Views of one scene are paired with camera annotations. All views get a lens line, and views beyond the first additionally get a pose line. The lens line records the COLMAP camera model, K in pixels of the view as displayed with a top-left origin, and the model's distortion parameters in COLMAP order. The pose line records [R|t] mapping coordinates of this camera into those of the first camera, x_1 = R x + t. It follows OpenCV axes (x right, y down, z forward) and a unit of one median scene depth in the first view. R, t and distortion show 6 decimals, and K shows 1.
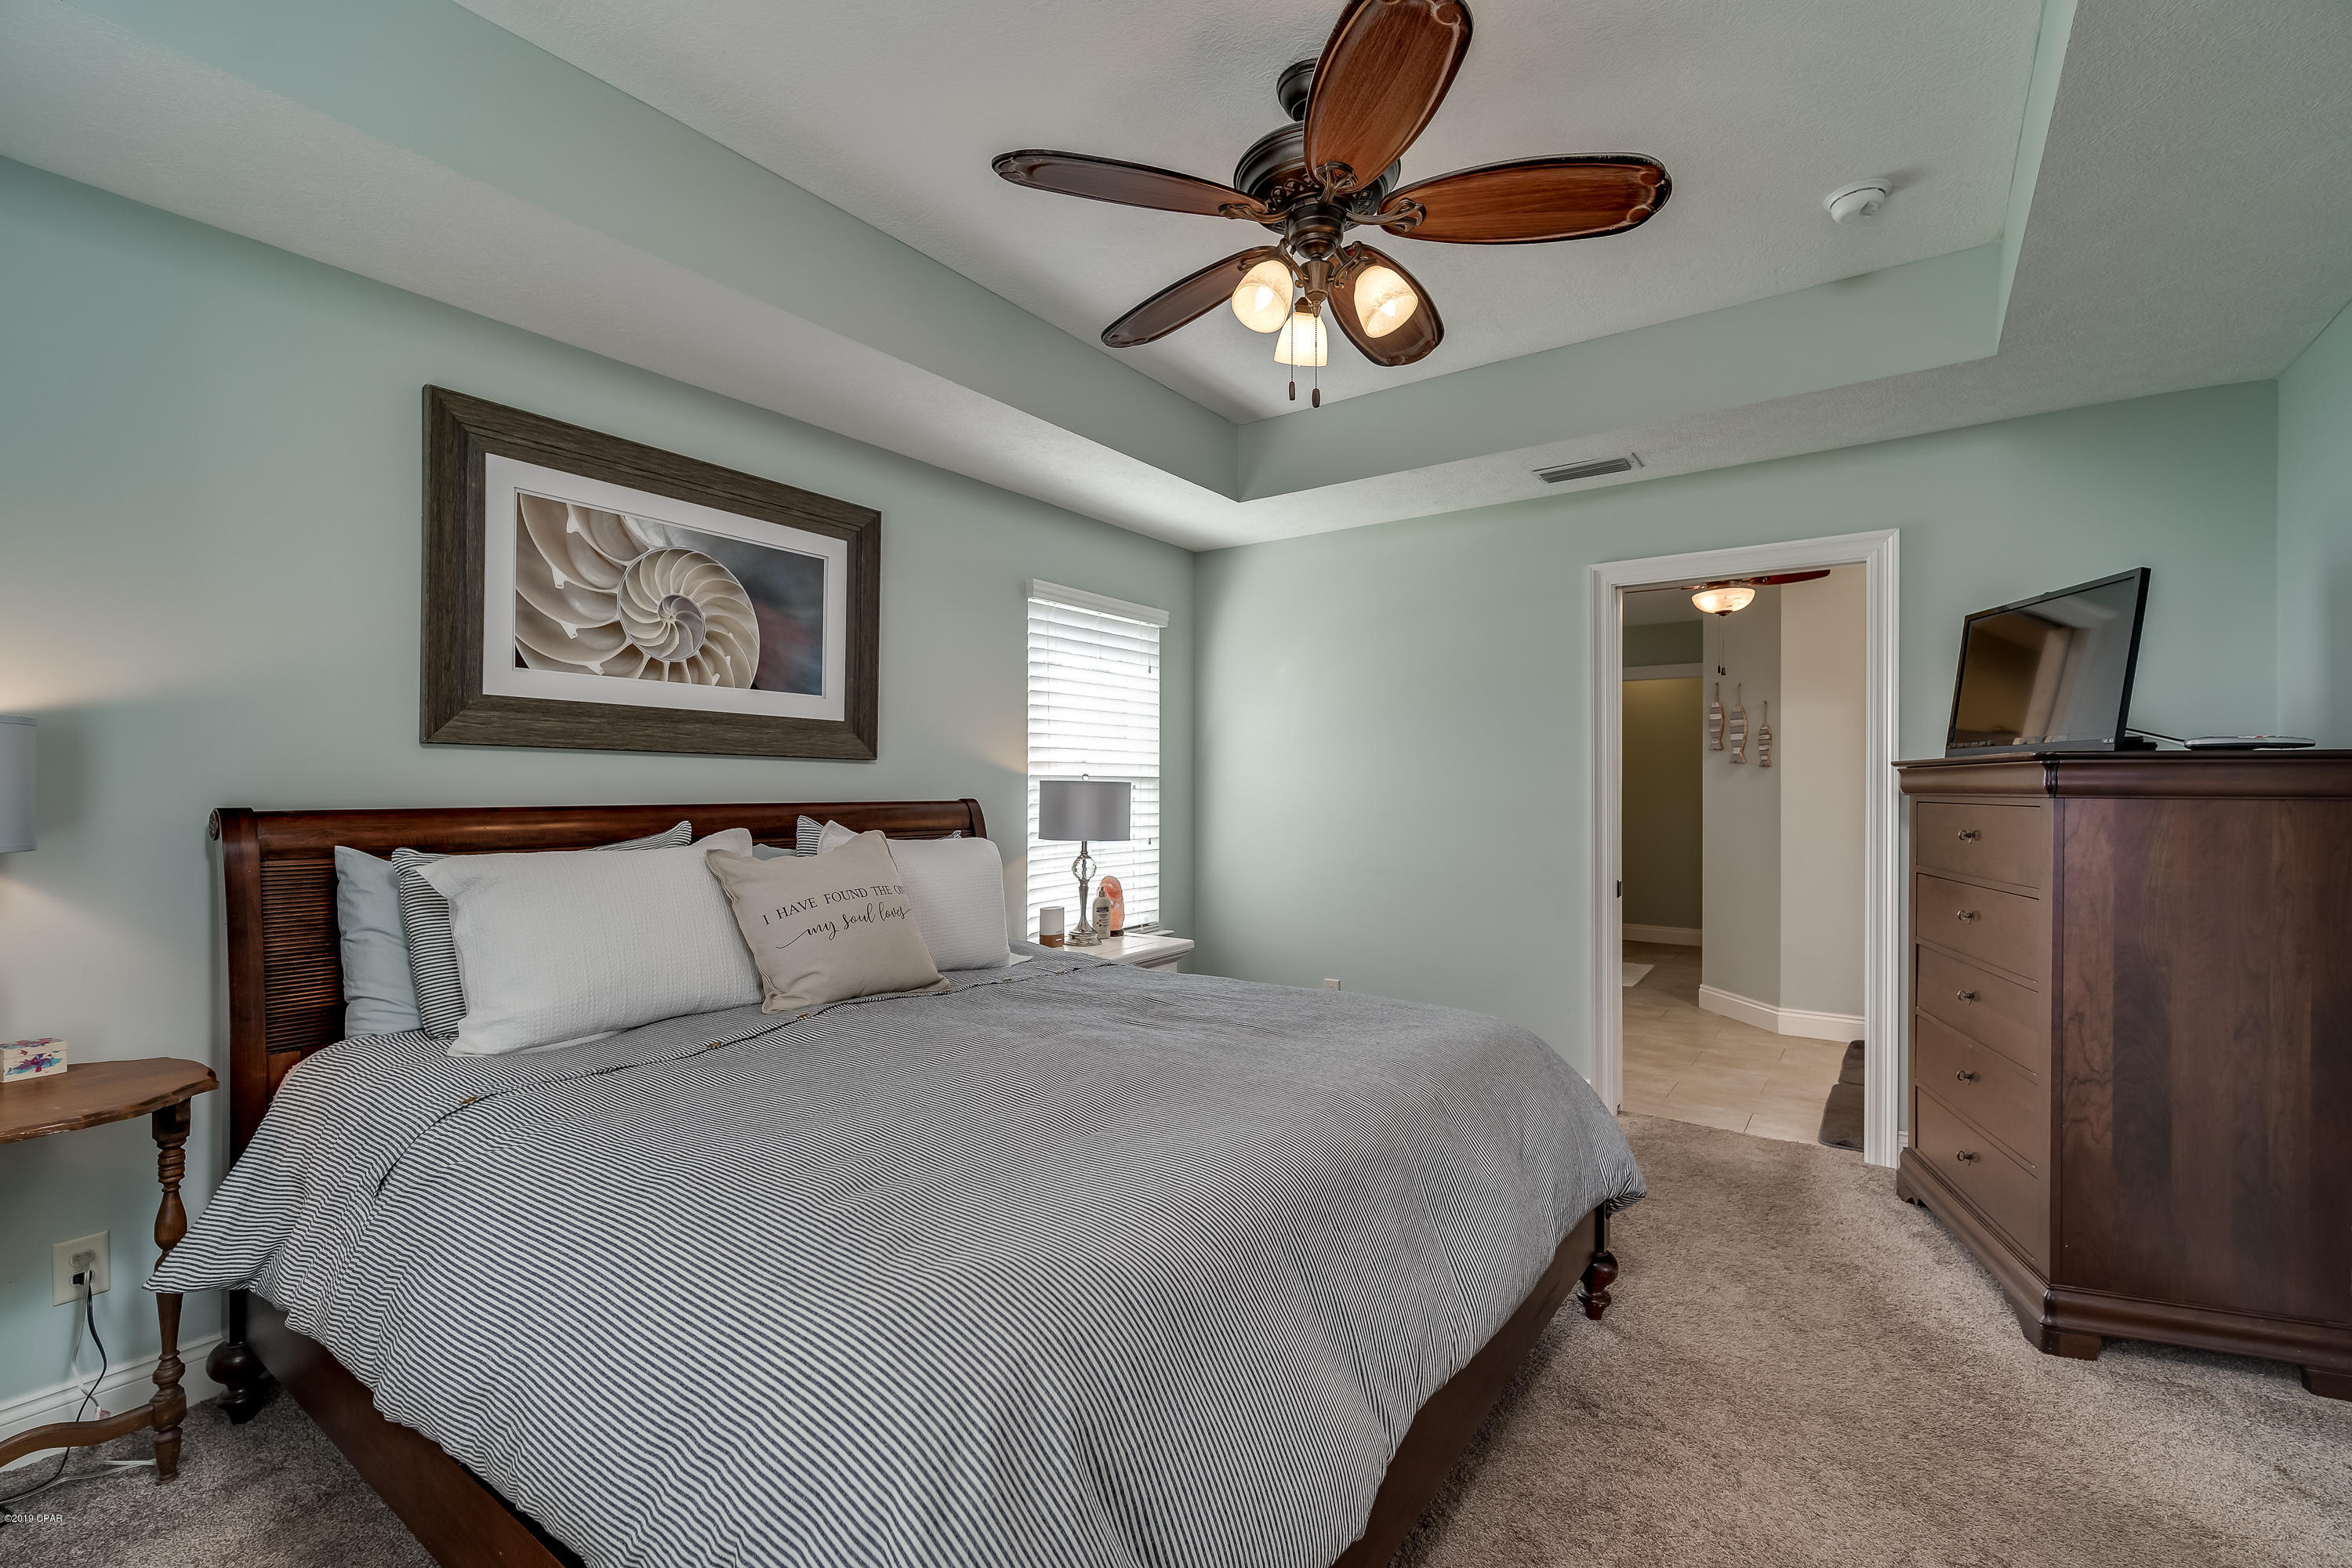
lens RADIAL K [[1013.8, 0, 1176.0], [0, 1013.8, 784.0], [0, 0, 1]] dist [0.004017, 0.000574]
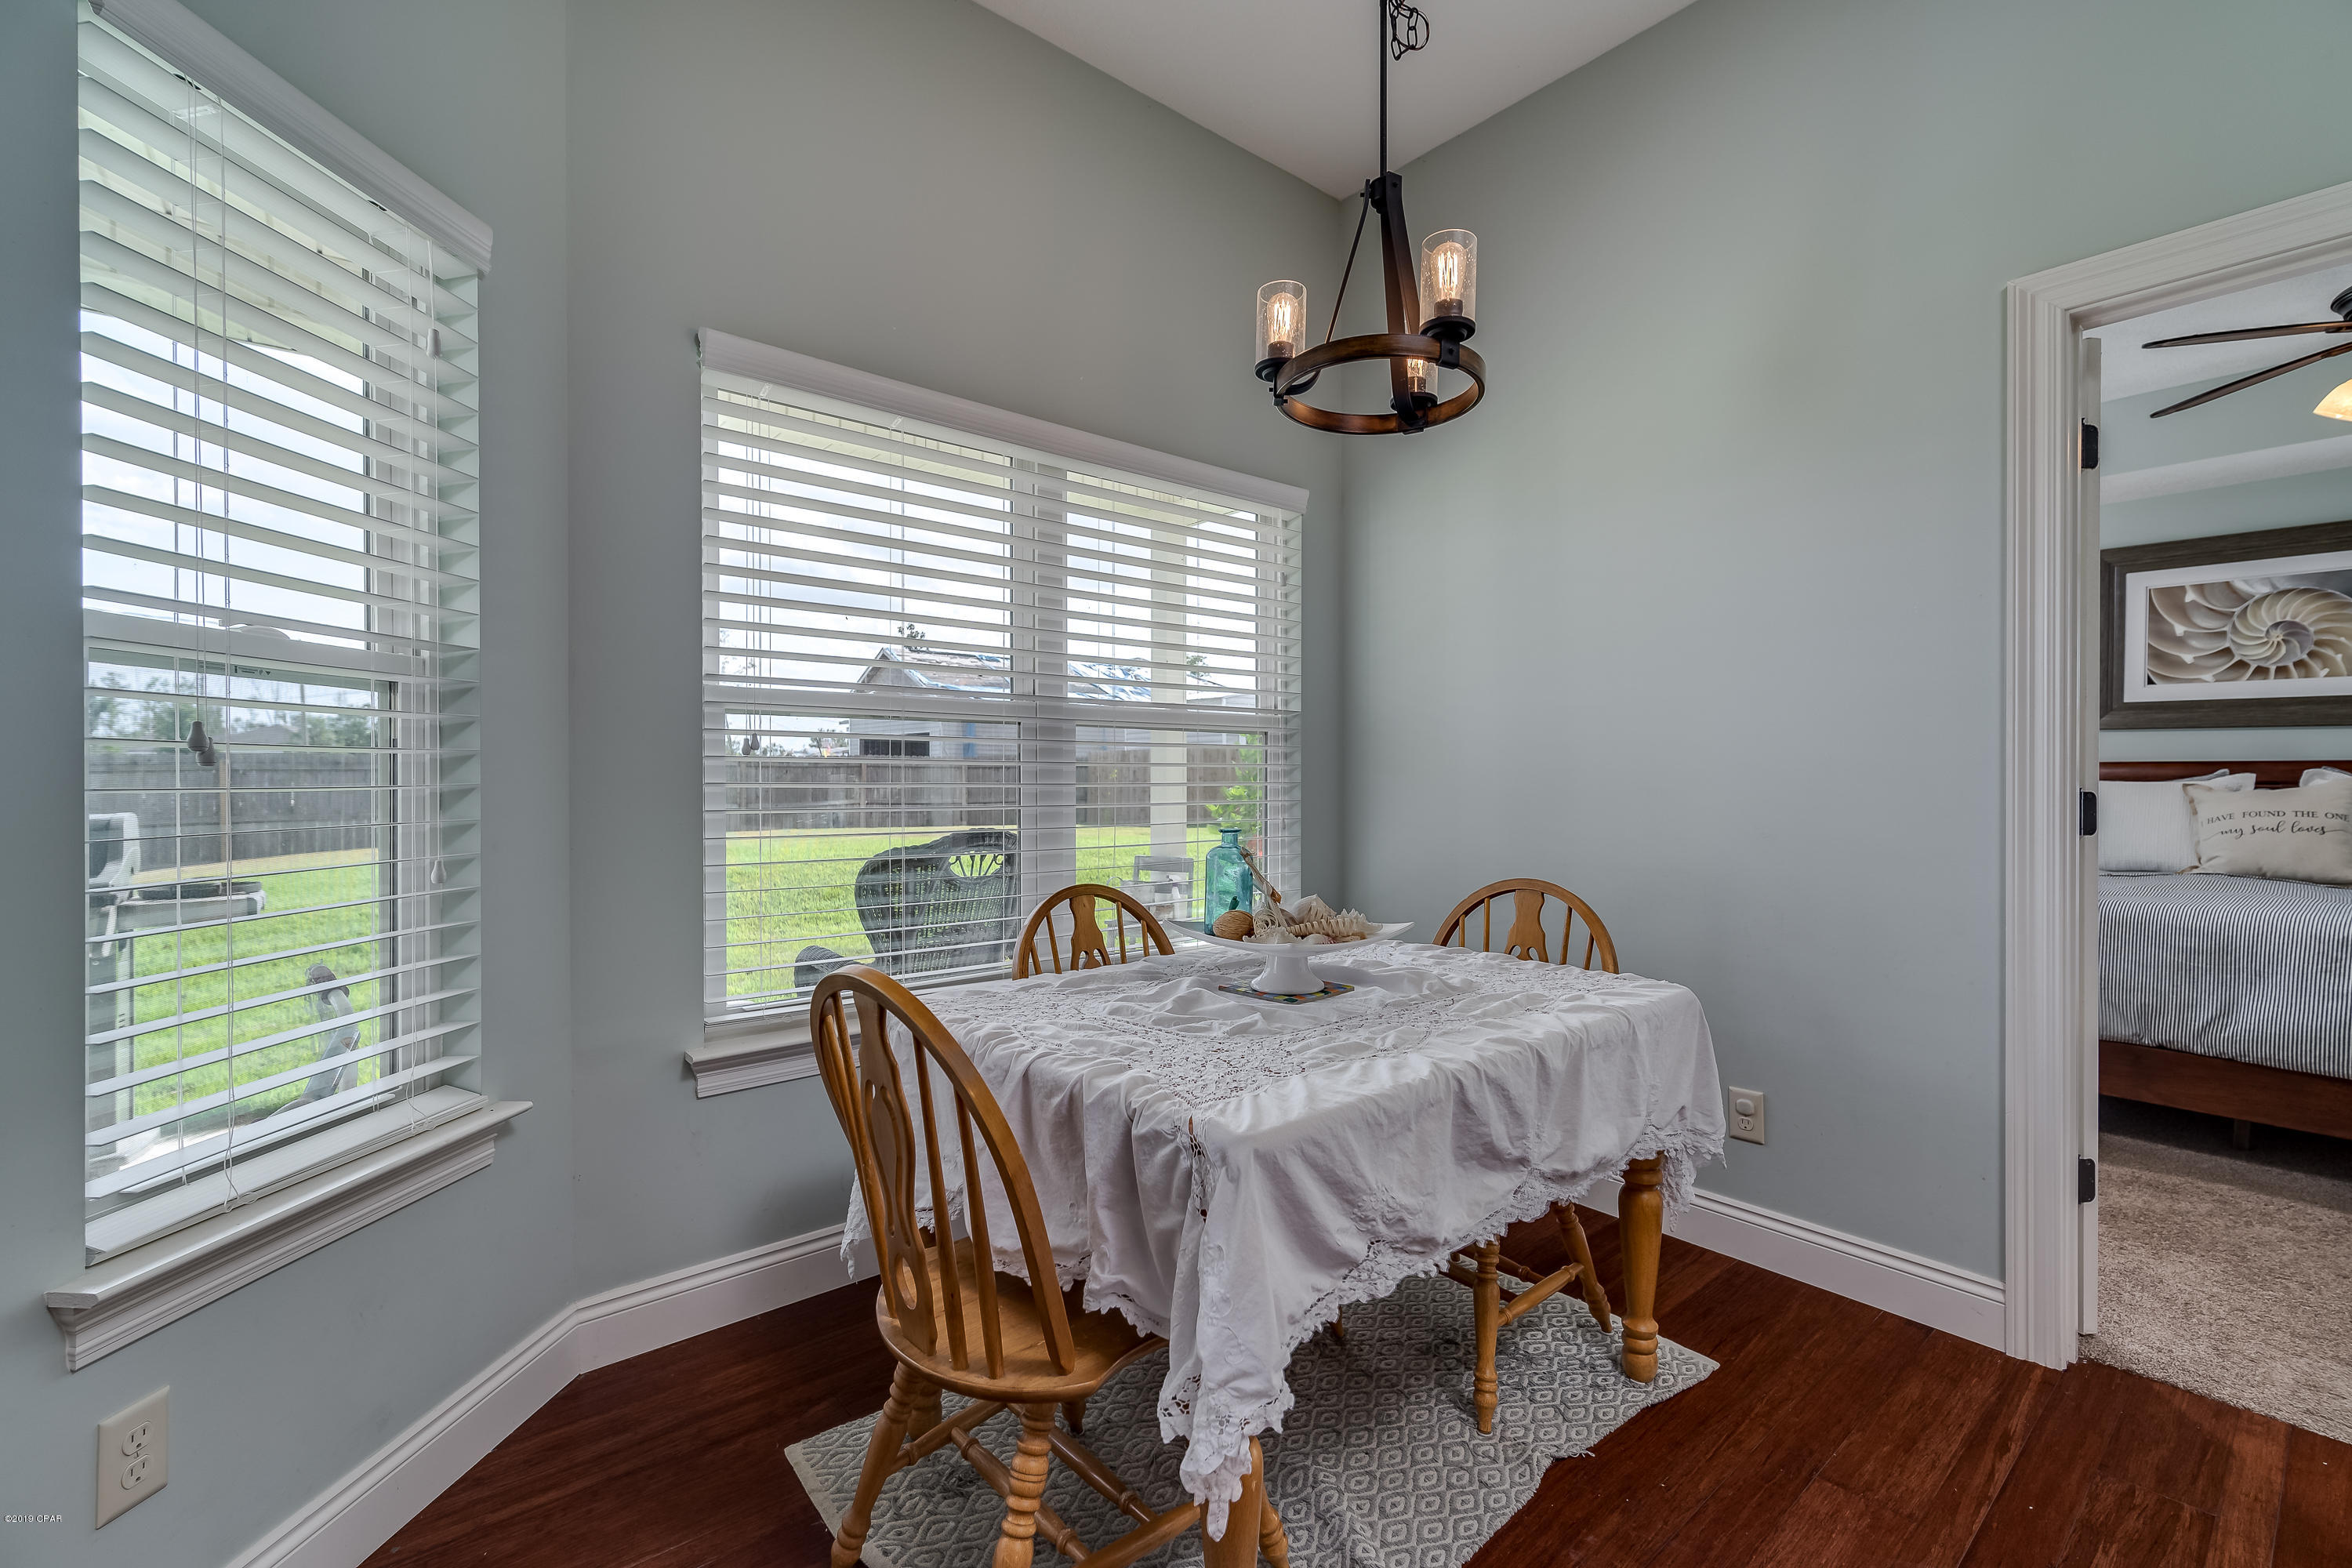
lens RADIAL K [[1013.8, 0, 1176.0], [0, 1013.8, 784.0], [0, 0, 1]] dist [0.004017, 0.000574]
pose [[-0.249848, 0.009625, -0.968237, 1.387769], [0.000428, 0.999952, 0.009830, 0.039281], [0.968285, 0.002041, -0.249840, -0.207295]]
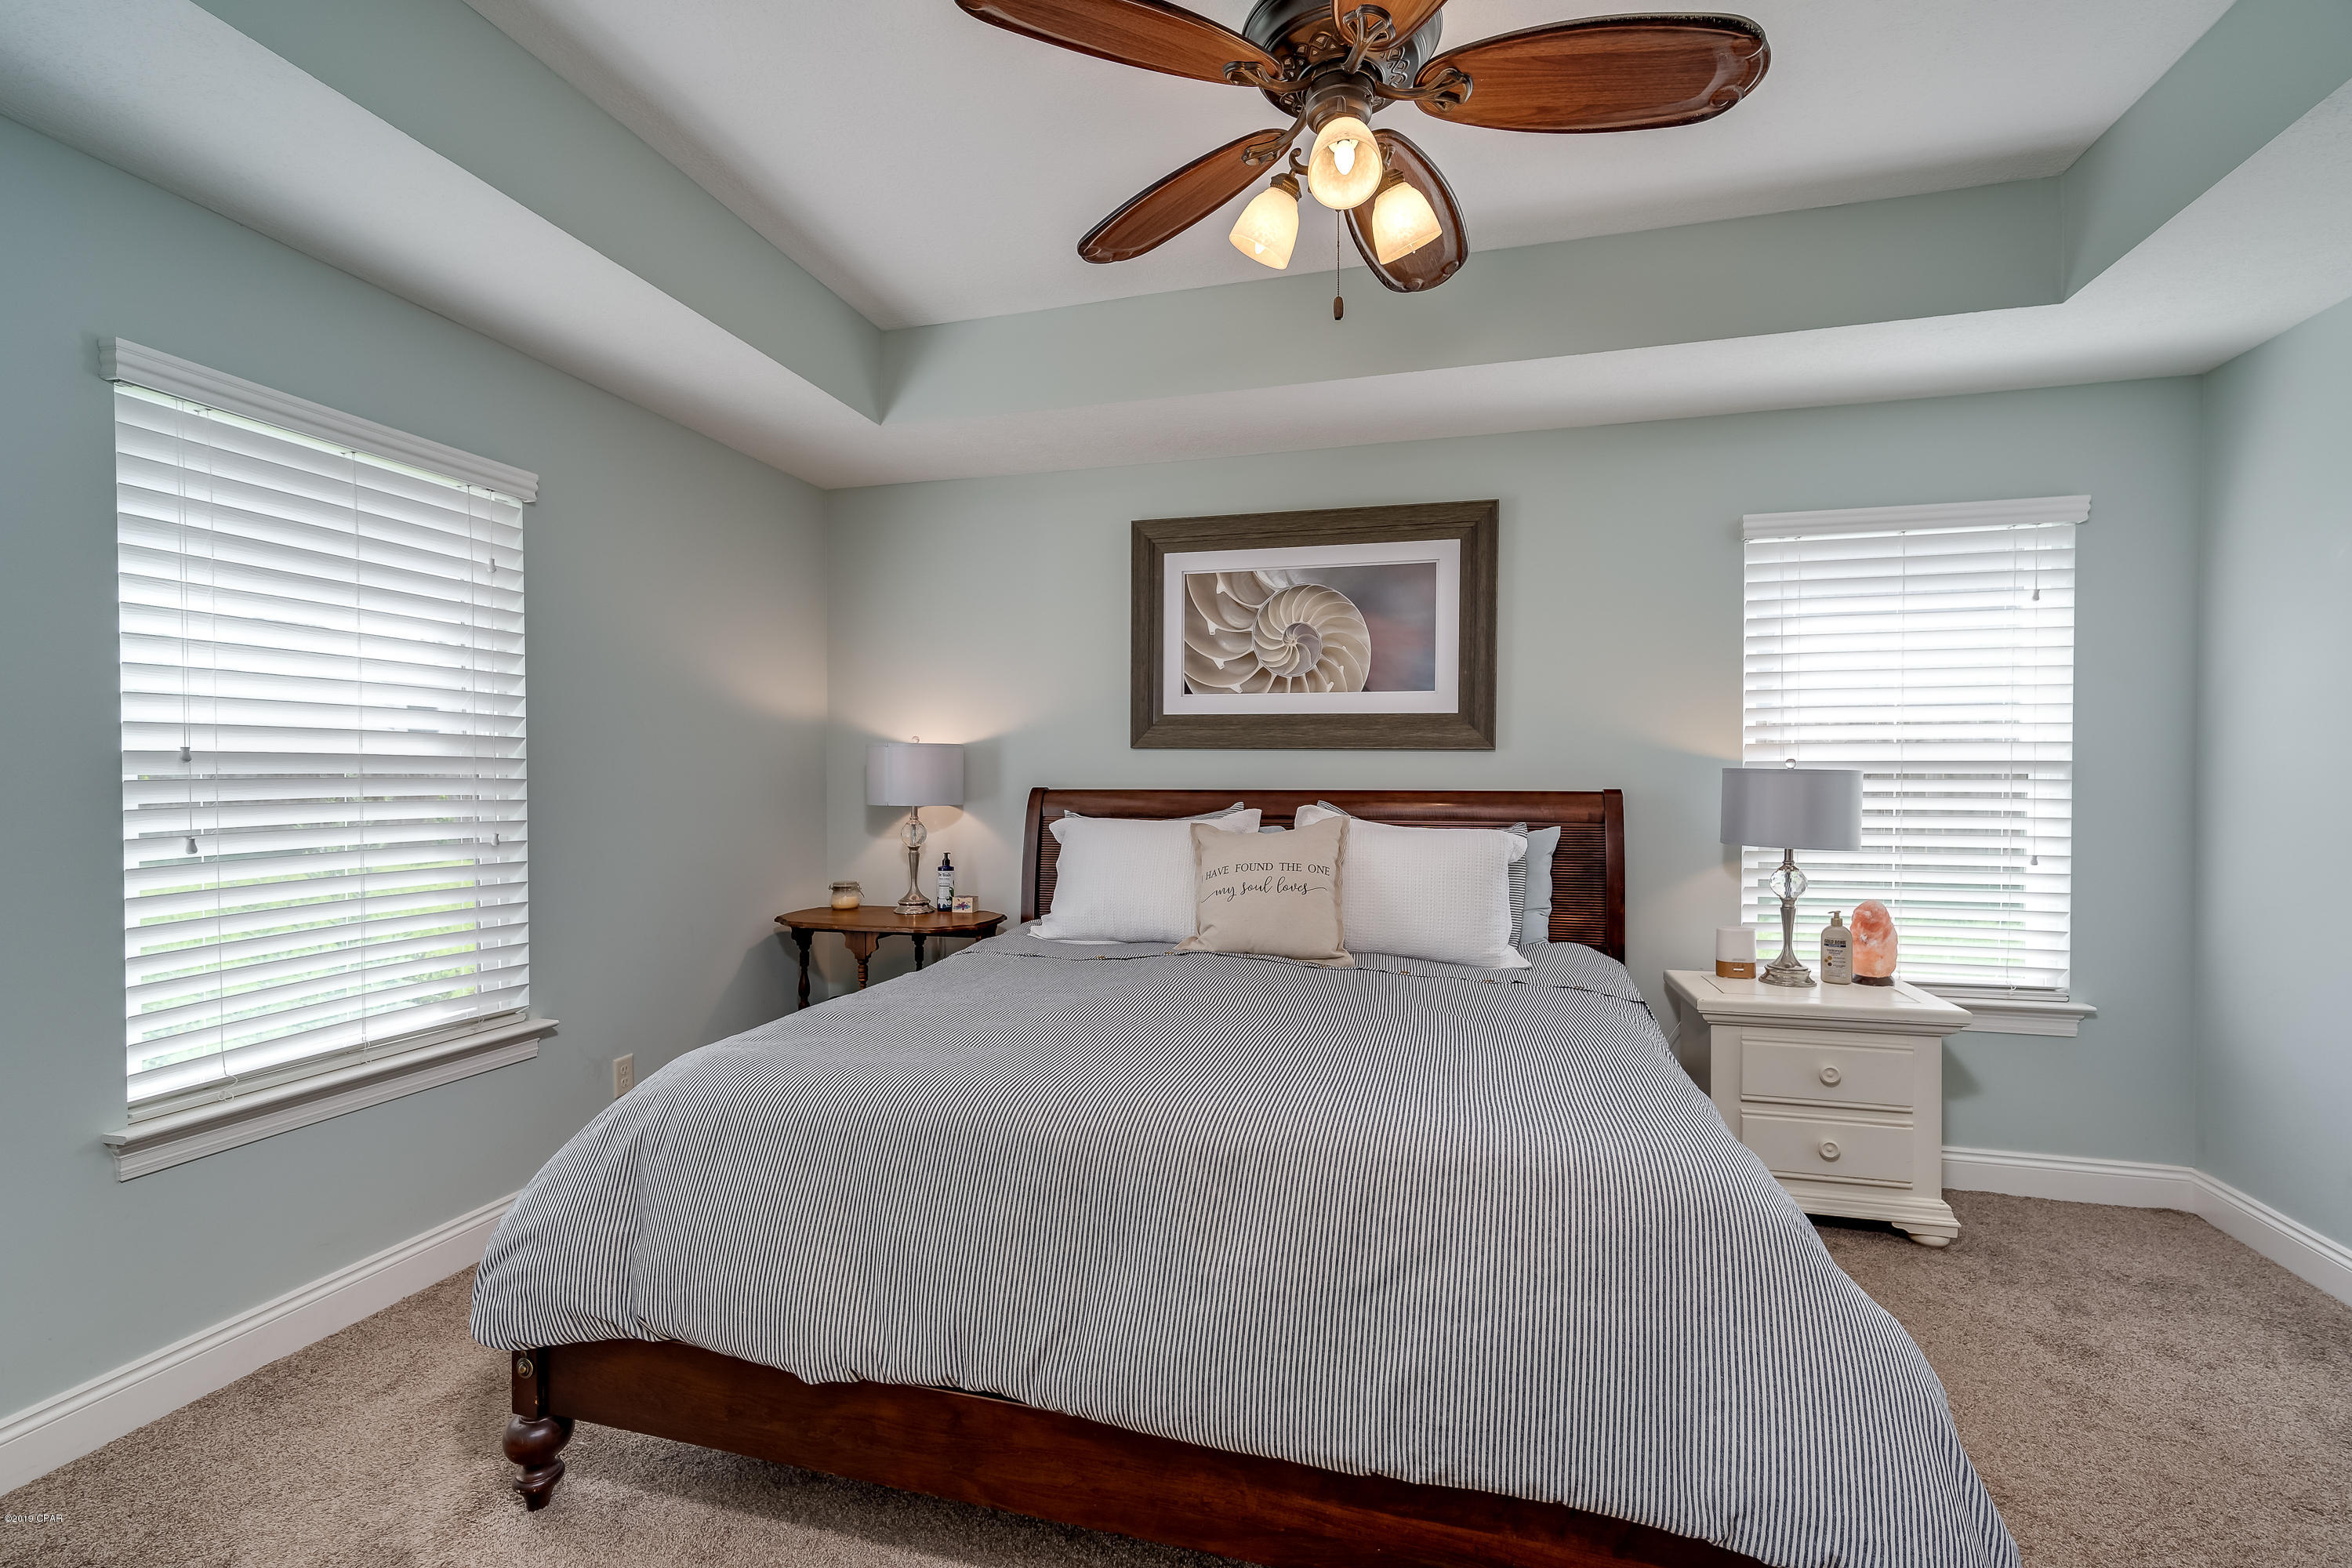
lens RADIAL K [[1013.8, 0, 1176.0], [0, 1013.8, 784.0], [0, 0, 1]] dist [0.004017, 0.000574]
pose [[0.346288, 0.008124, -0.938093, 0.640044], [0.001217, 0.999958, 0.009109, 0.001219], [0.938127, -0.004296, 0.346264, 0.428100]]
